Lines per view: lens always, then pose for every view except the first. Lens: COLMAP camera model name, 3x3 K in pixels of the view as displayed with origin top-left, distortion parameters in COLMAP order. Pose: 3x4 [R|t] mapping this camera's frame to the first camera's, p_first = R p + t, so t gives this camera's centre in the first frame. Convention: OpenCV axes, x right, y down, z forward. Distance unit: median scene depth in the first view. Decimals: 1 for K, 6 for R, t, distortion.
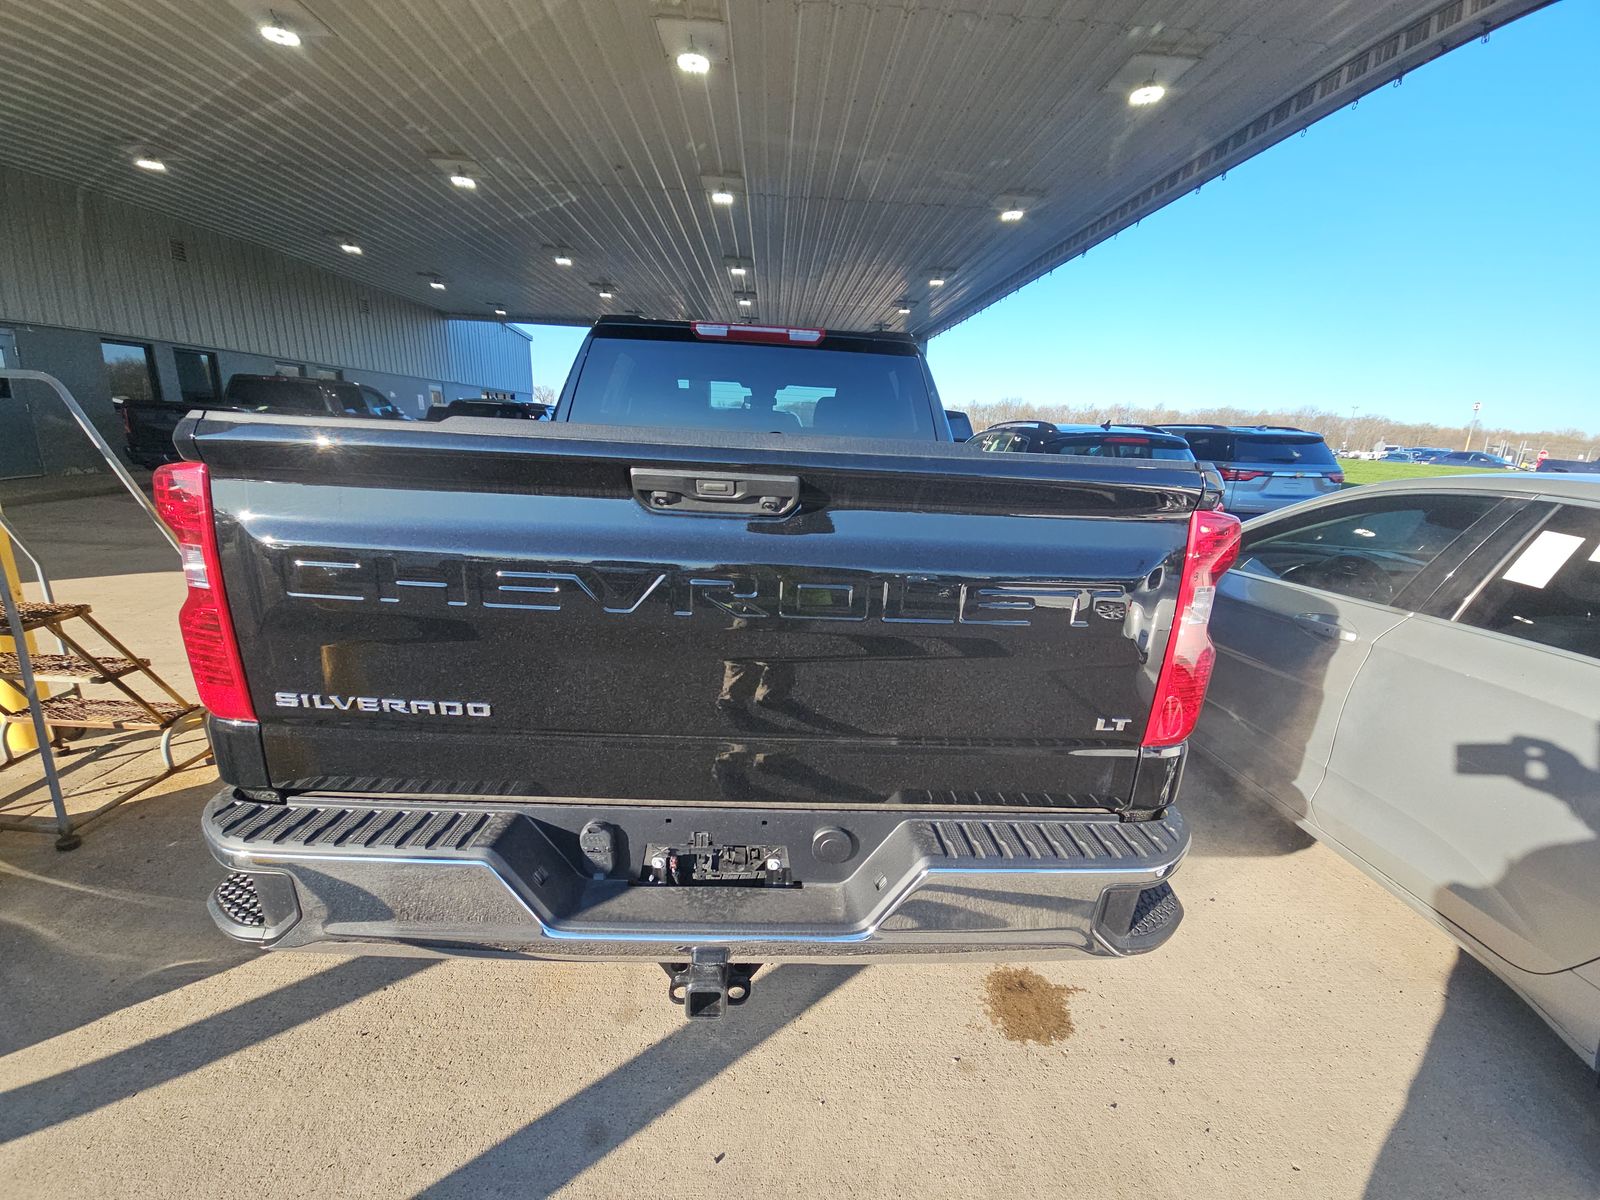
lens RADIAL K [[642.7, 0, 800.0], [0, 642.7, 600.0], [0, 0, 1]] dist [-0.000167, -0.000186]
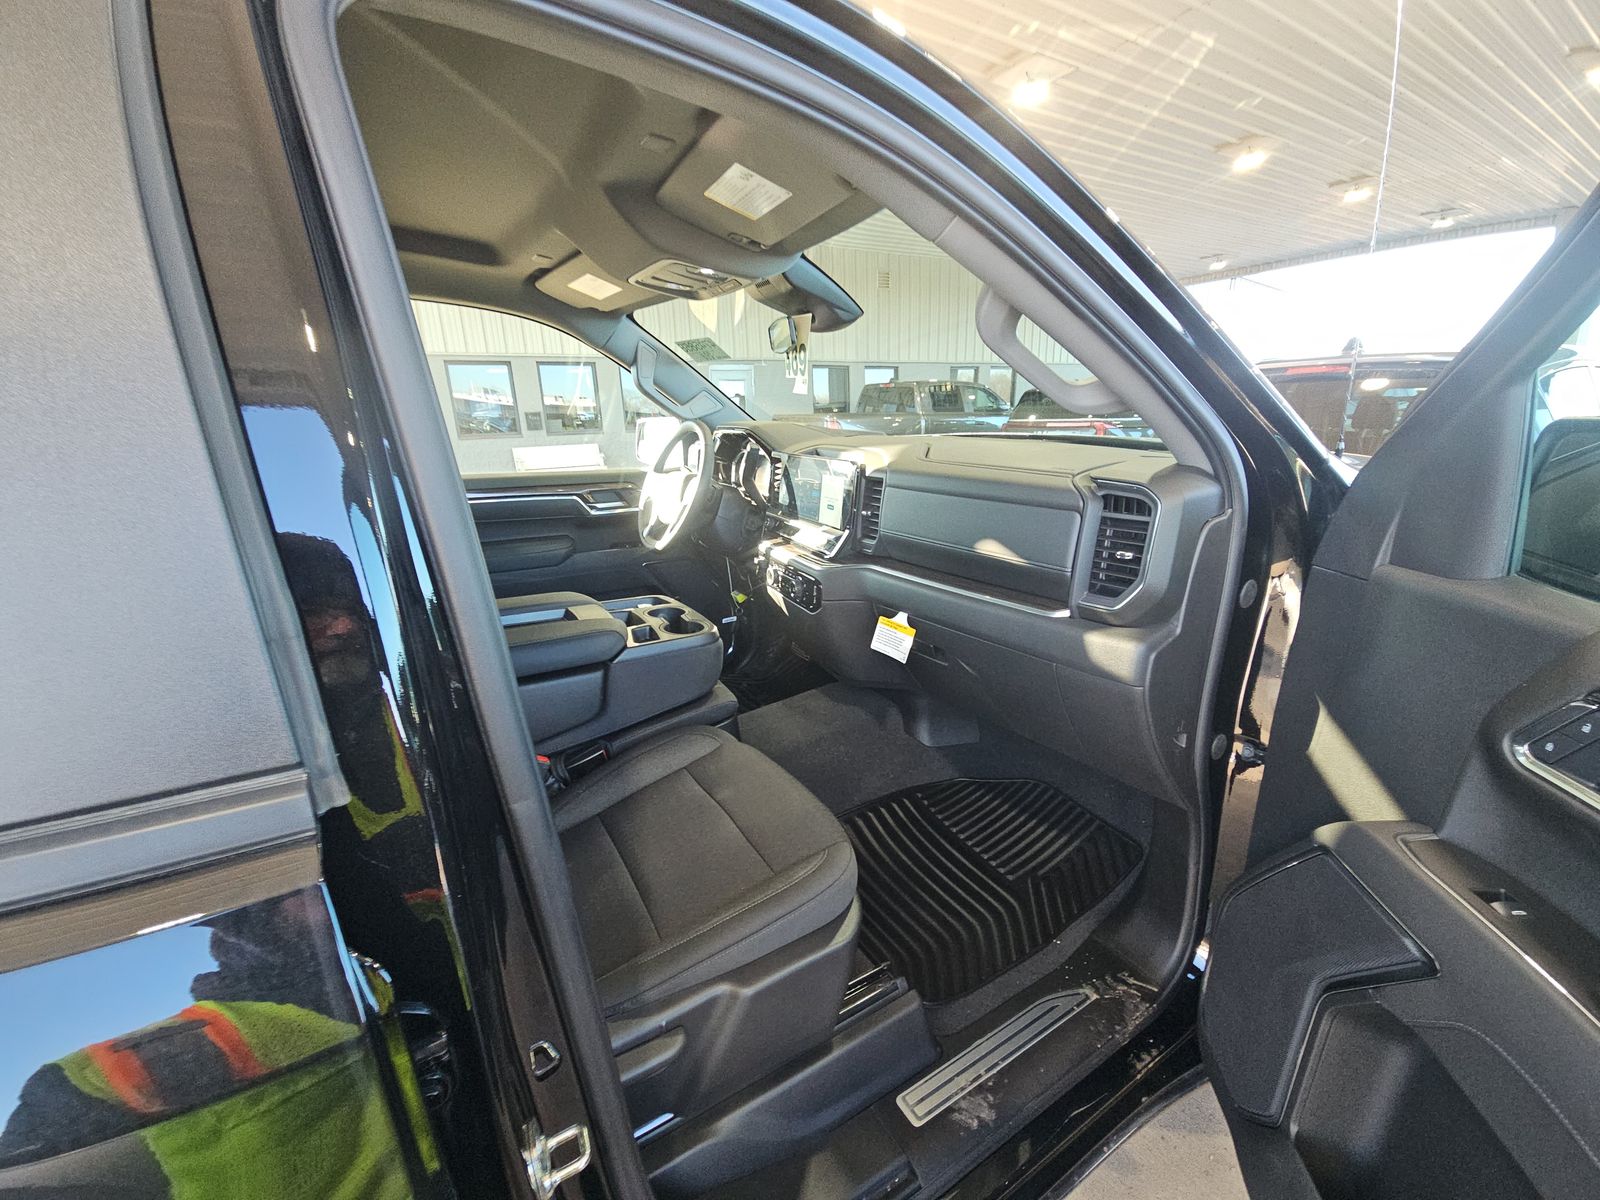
lens RADIAL K [[642.7, 0, 800.0], [0, 642.7, 600.0], [0, 0, 1]] dist [-0.000167, -0.000186]
pose [[0.460111, 0.203262, -0.864281, 0.119407], [-0.196186, 0.972655, 0.124307, -0.113006], [0.865915, 0.112365, 0.487407, 0.458379]]
